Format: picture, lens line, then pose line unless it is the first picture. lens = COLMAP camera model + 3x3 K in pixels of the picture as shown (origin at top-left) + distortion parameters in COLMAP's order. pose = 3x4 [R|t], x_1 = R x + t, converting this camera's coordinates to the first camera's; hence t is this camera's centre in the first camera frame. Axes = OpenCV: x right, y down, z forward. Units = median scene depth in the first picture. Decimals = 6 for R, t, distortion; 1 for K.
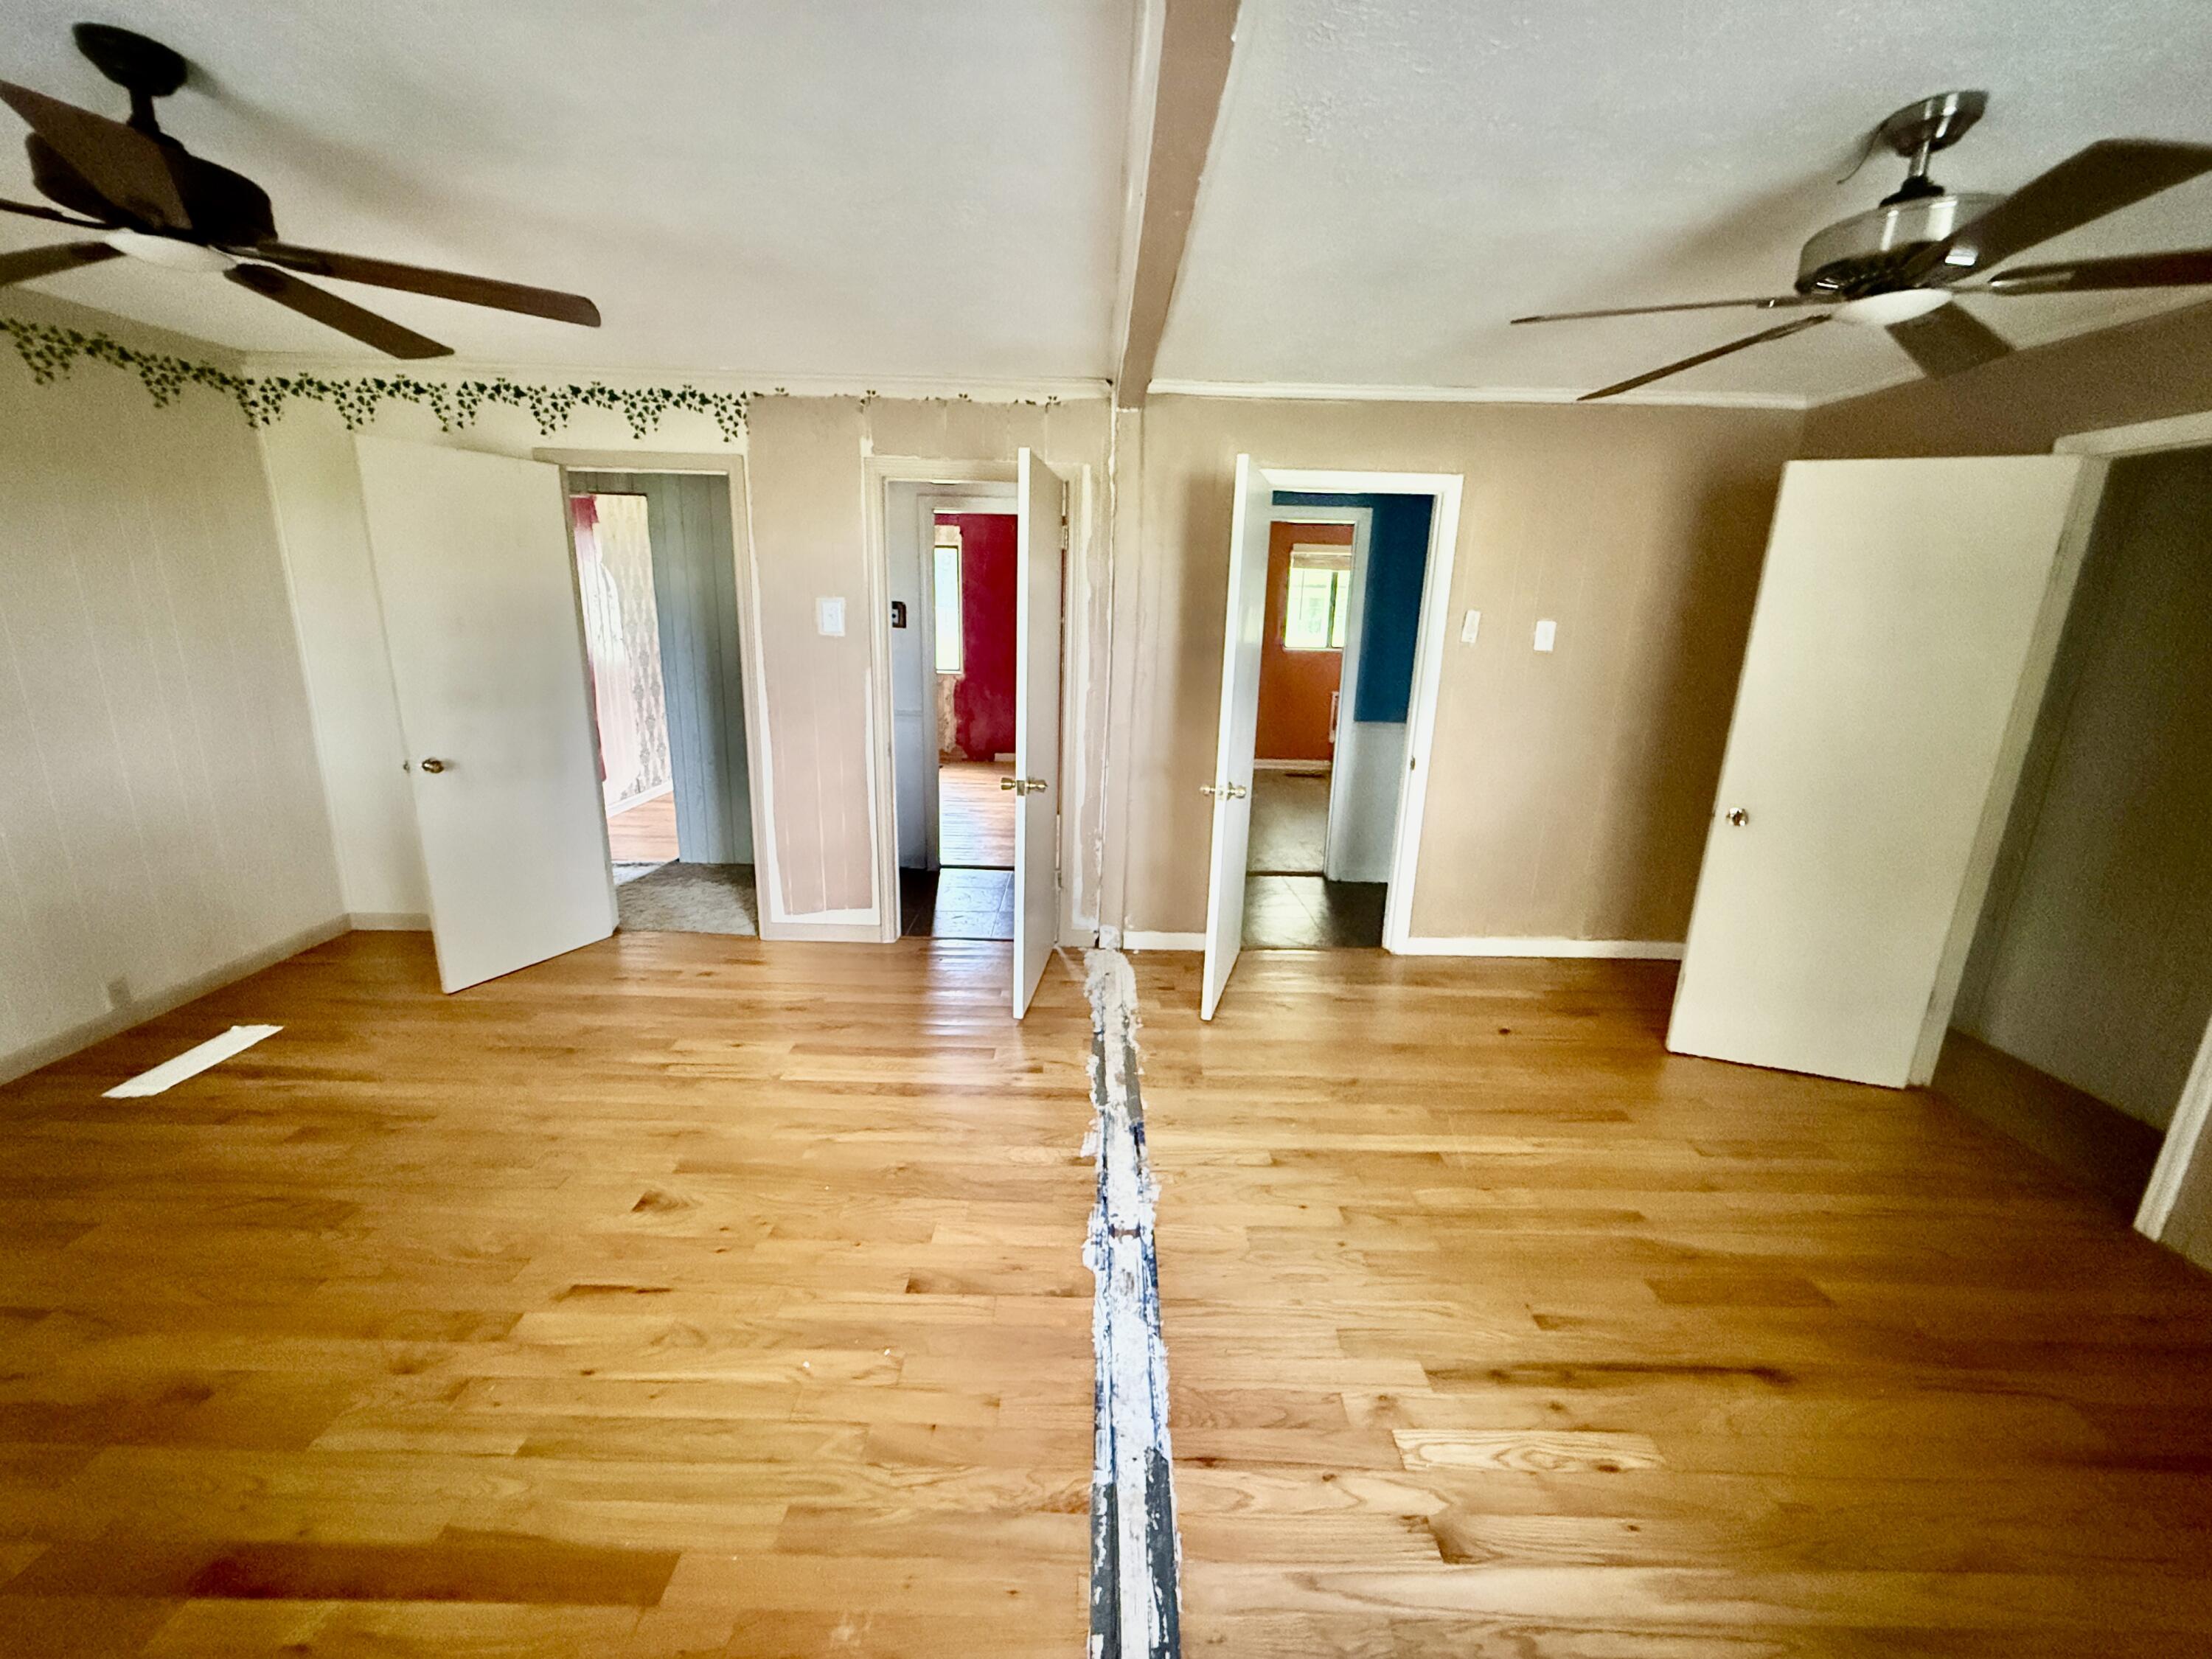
lens RADIAL K [[879.7, 0, 1100.6], [0, 879.7, 831.9], [0, 0, 1]] dist [0.000882, -0.000613]
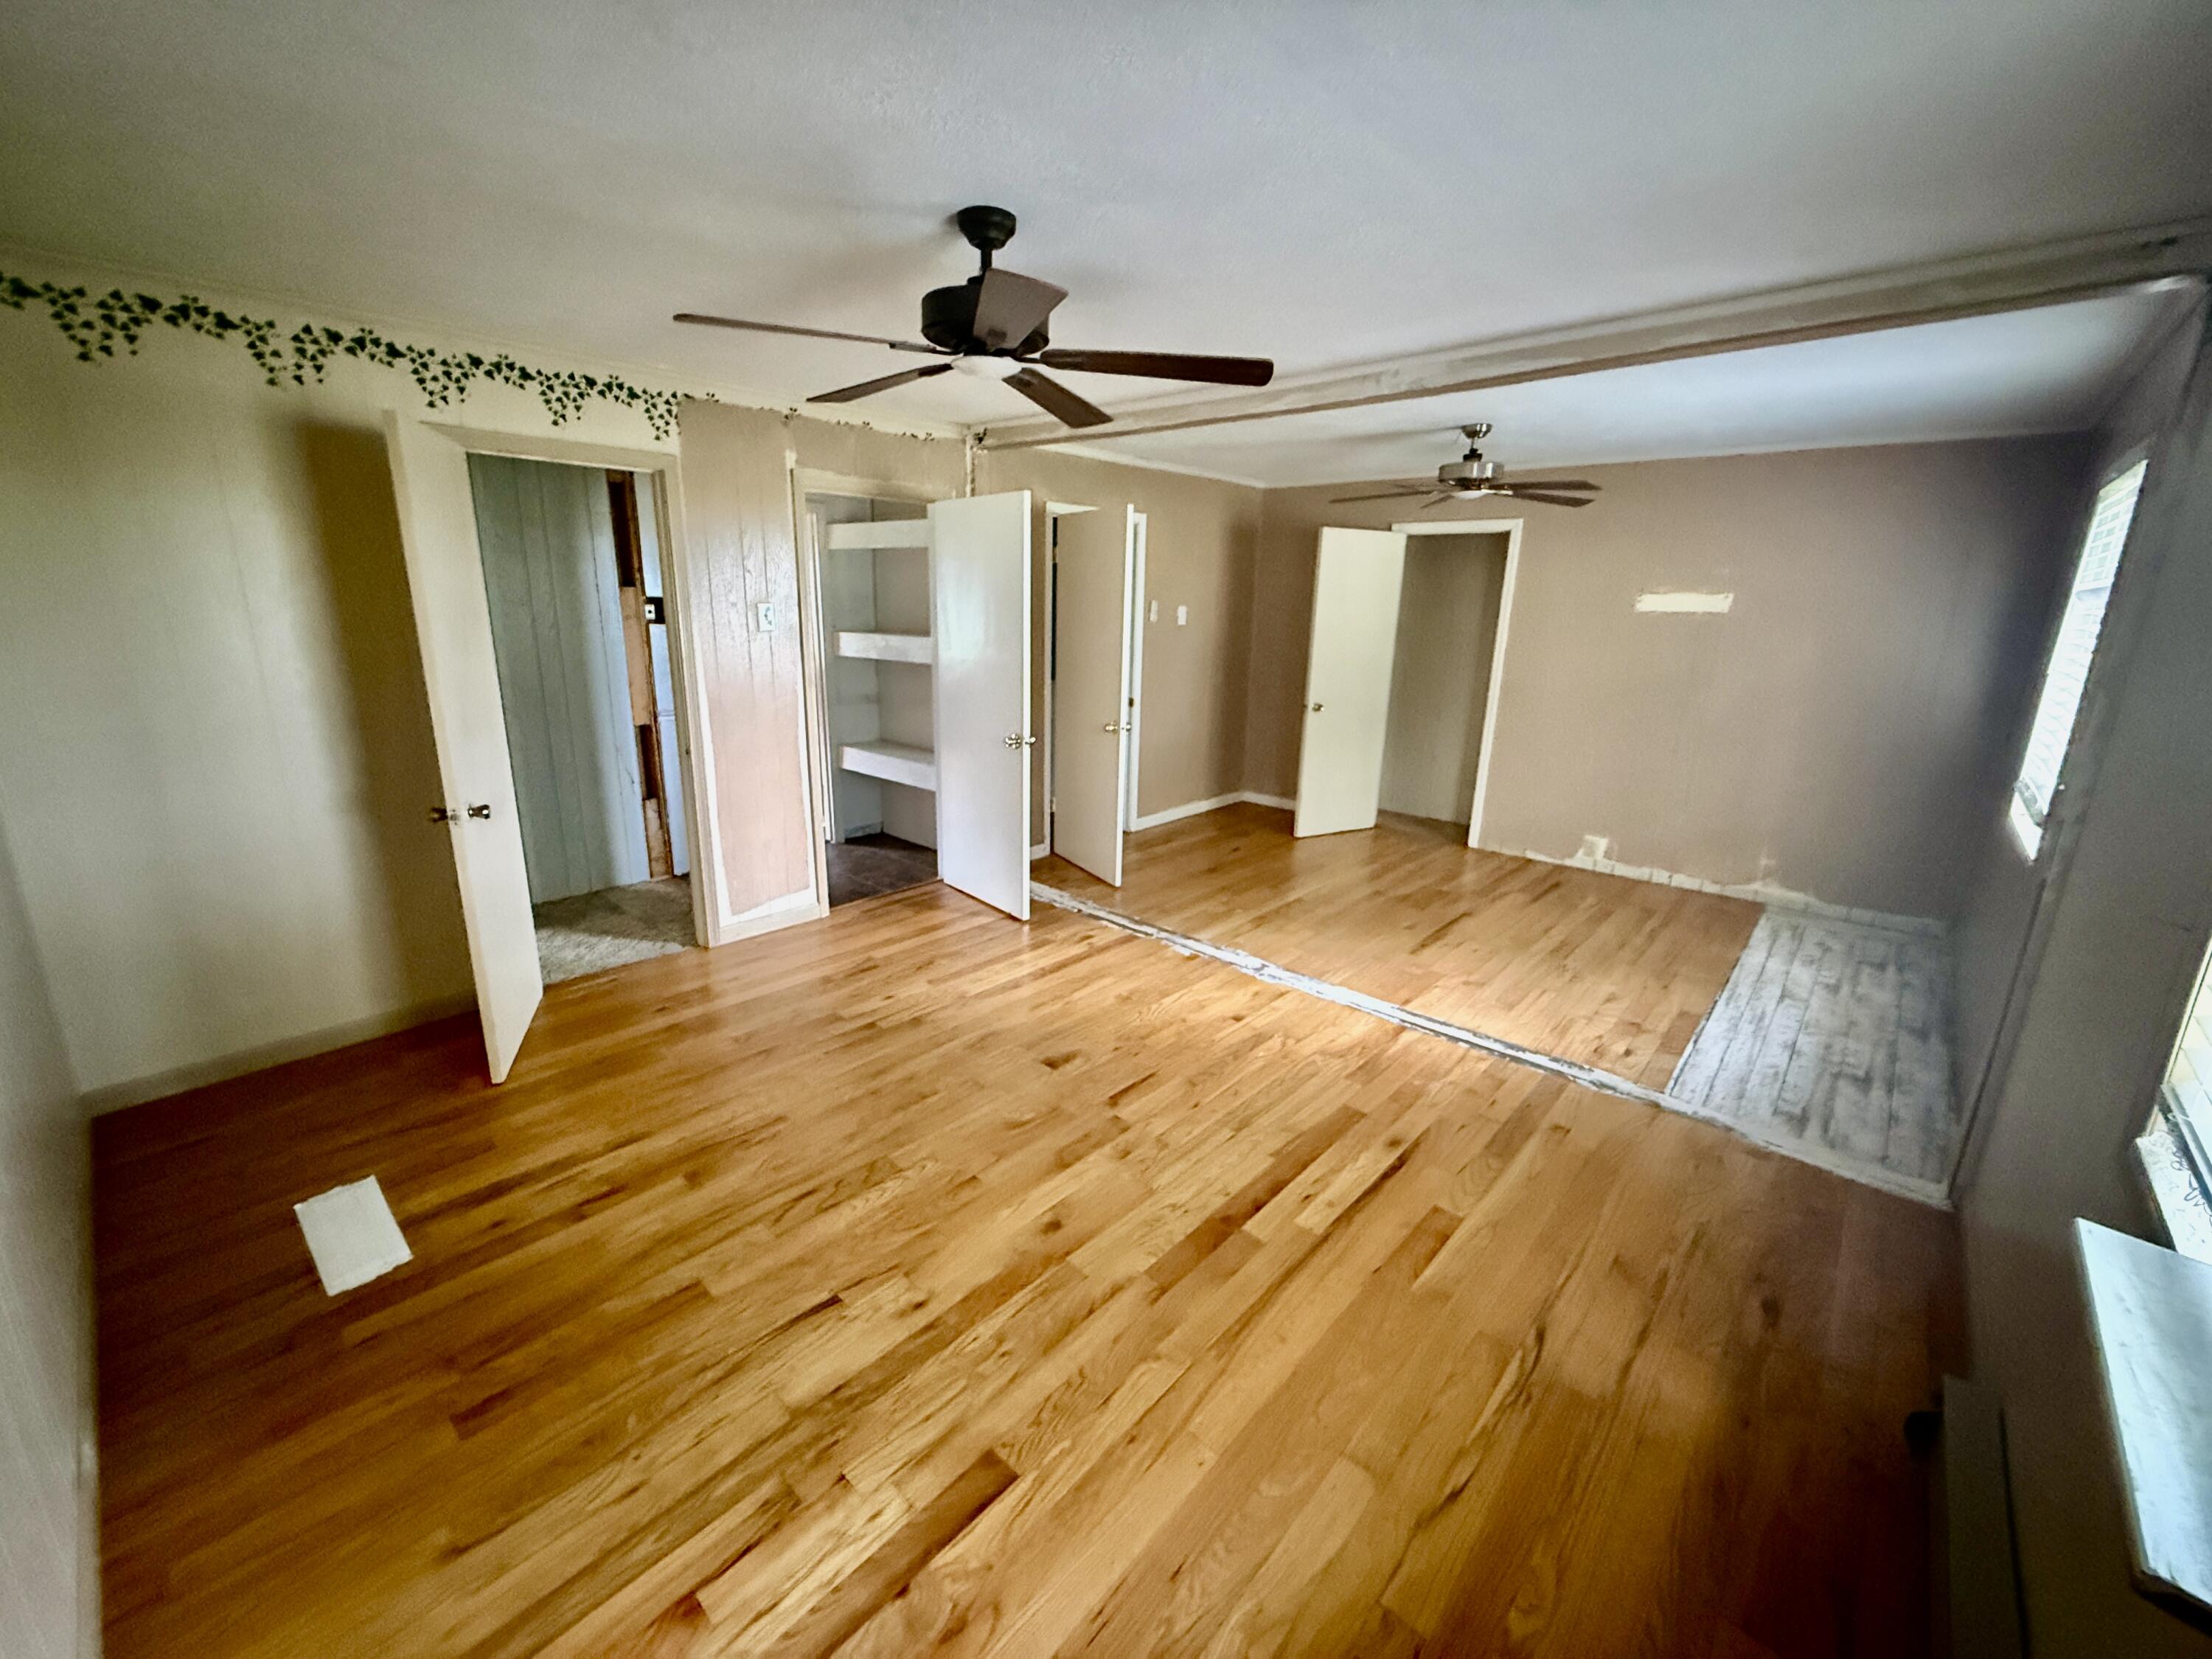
lens RADIAL K [[879.7, 0, 1091.3], [0, 879.7, 843.1], [0, 0, 1]] dist [0.000882, -0.000613]
pose [[0.679311, -0.211017, 0.702857, -0.971933], [0.180355, 0.976397, 0.118828, -0.041628], [-0.711343, 0.046043, 0.701336, -0.003174]]
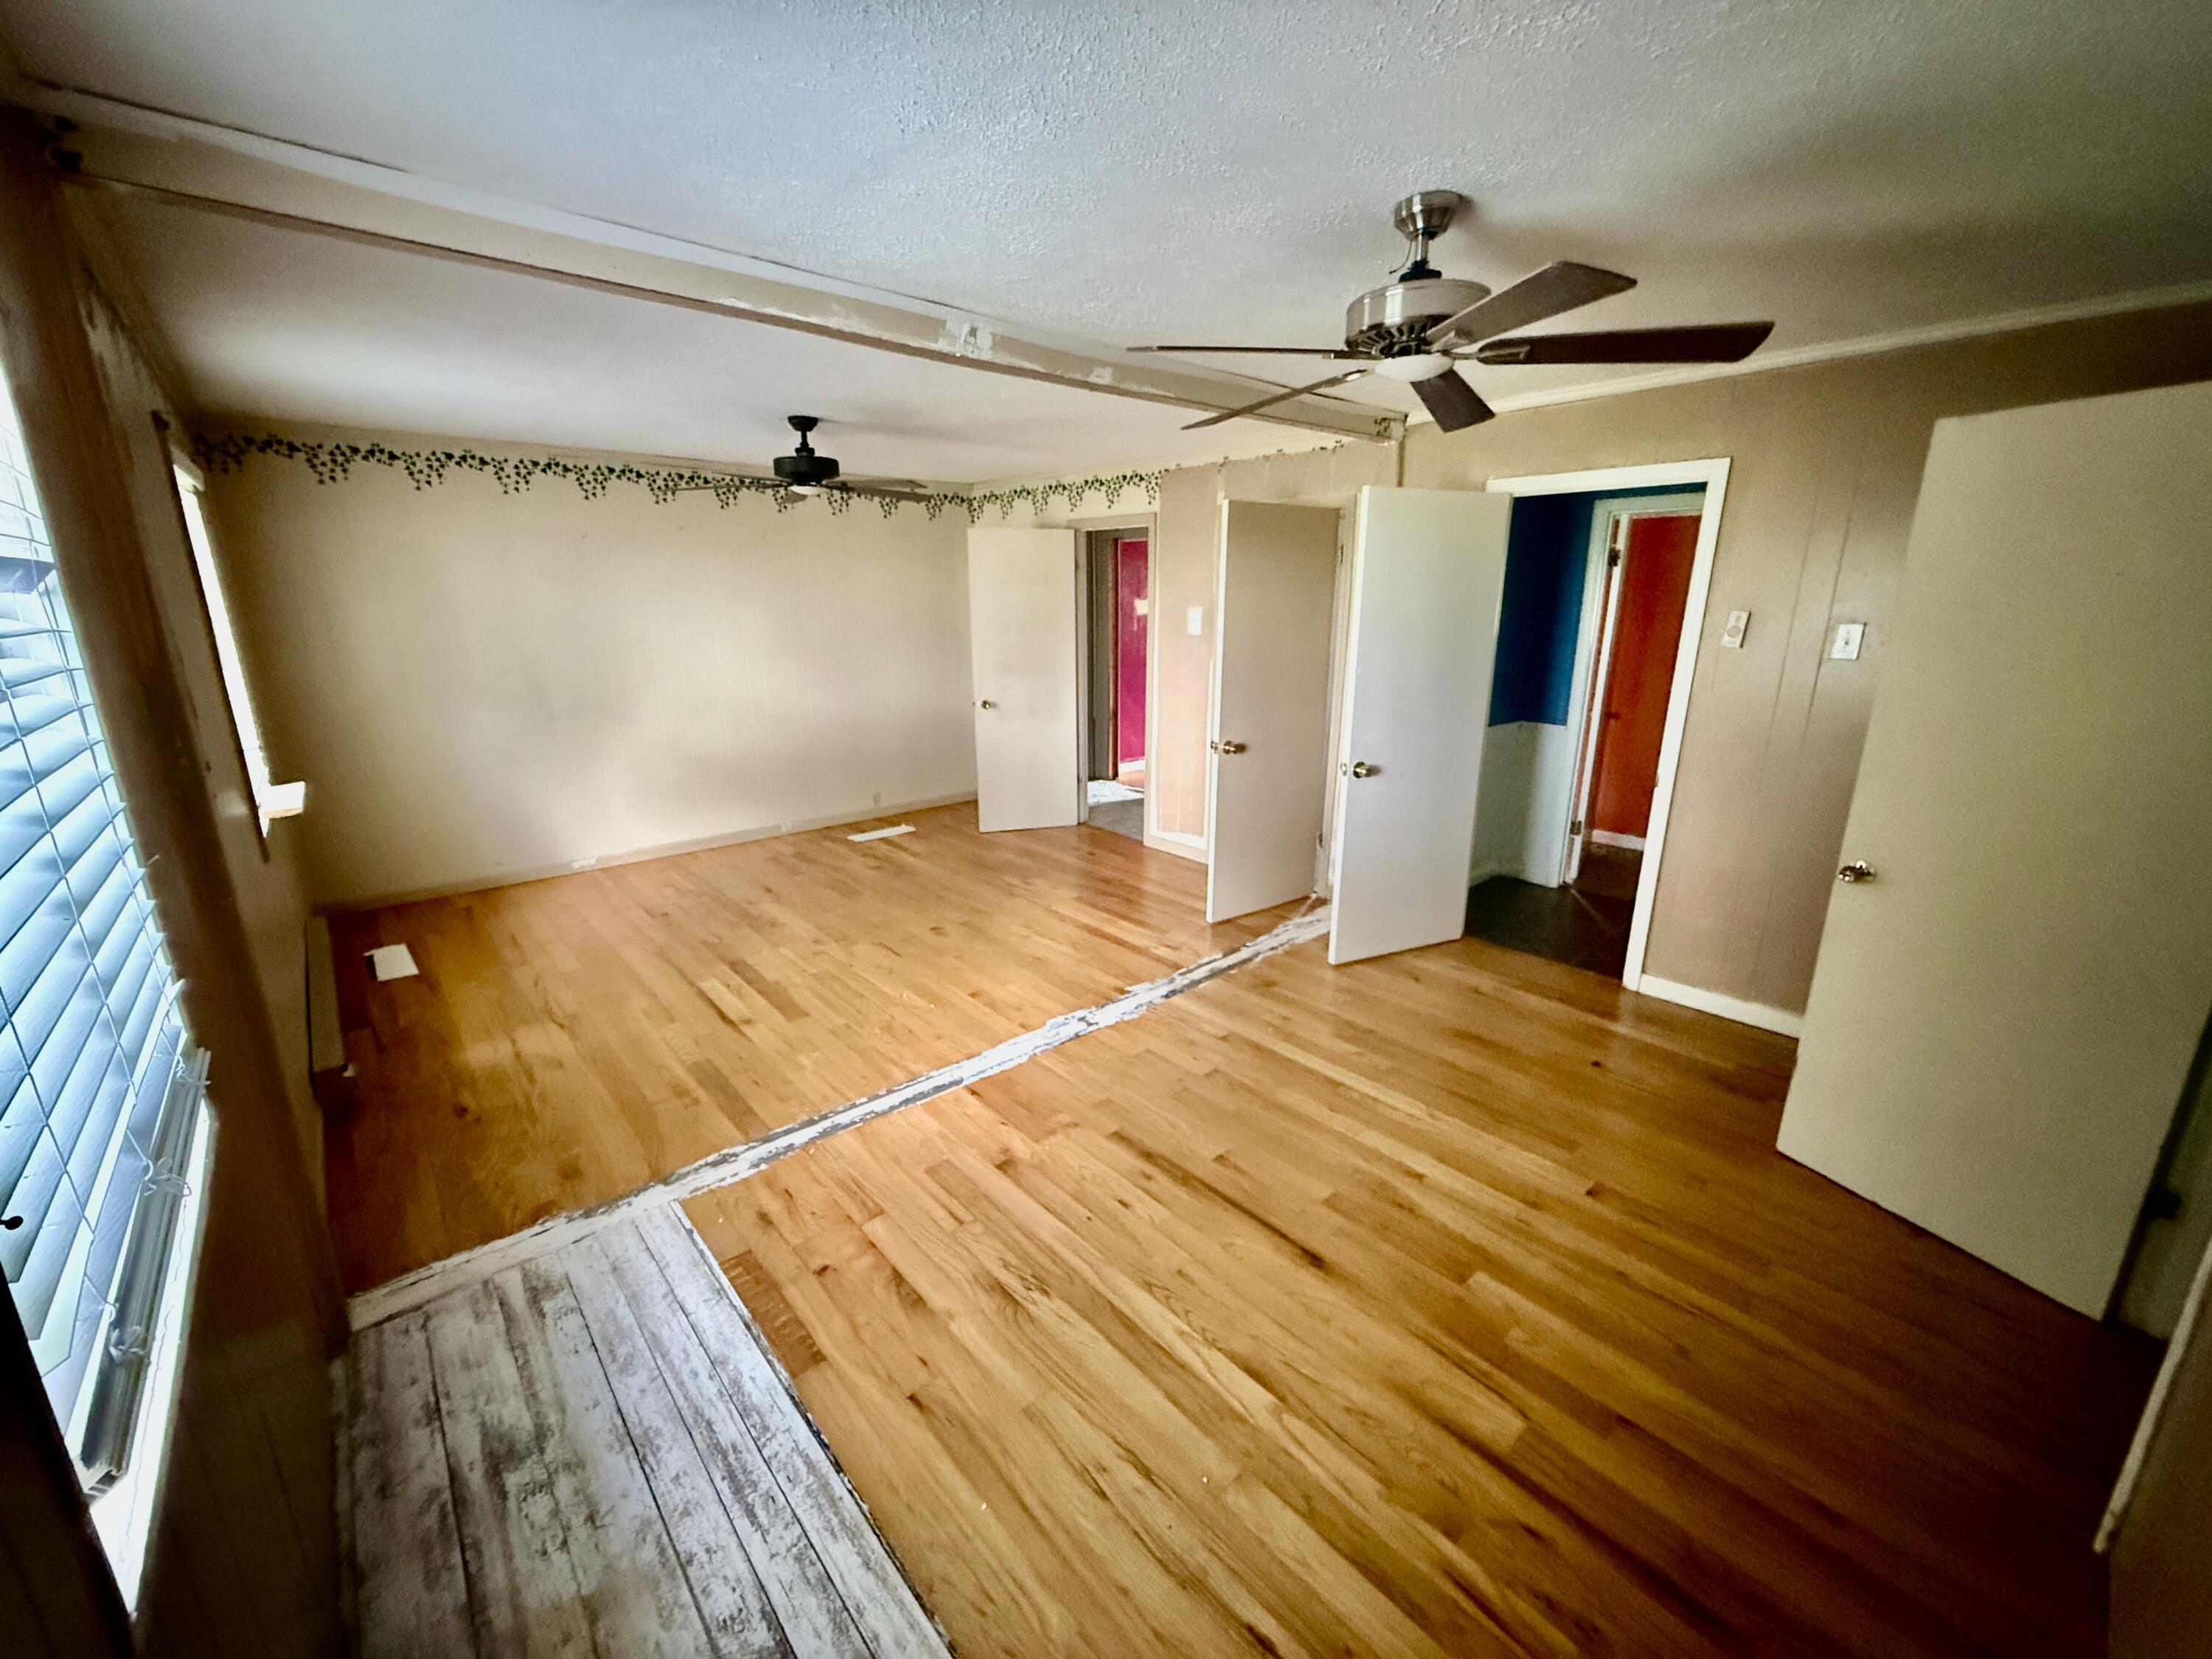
lens RADIAL K [[879.7, 0, 1091.1], [0, 879.7, 823.7], [0, 0, 1]] dist [0.000882, -0.000613]
pose [[0.655071, 0.166413, -0.737014, 0.778993], [-0.169719, 0.982925, 0.071089, 0.001553], [0.736259, 0.078517, 0.672129, -0.041278]]
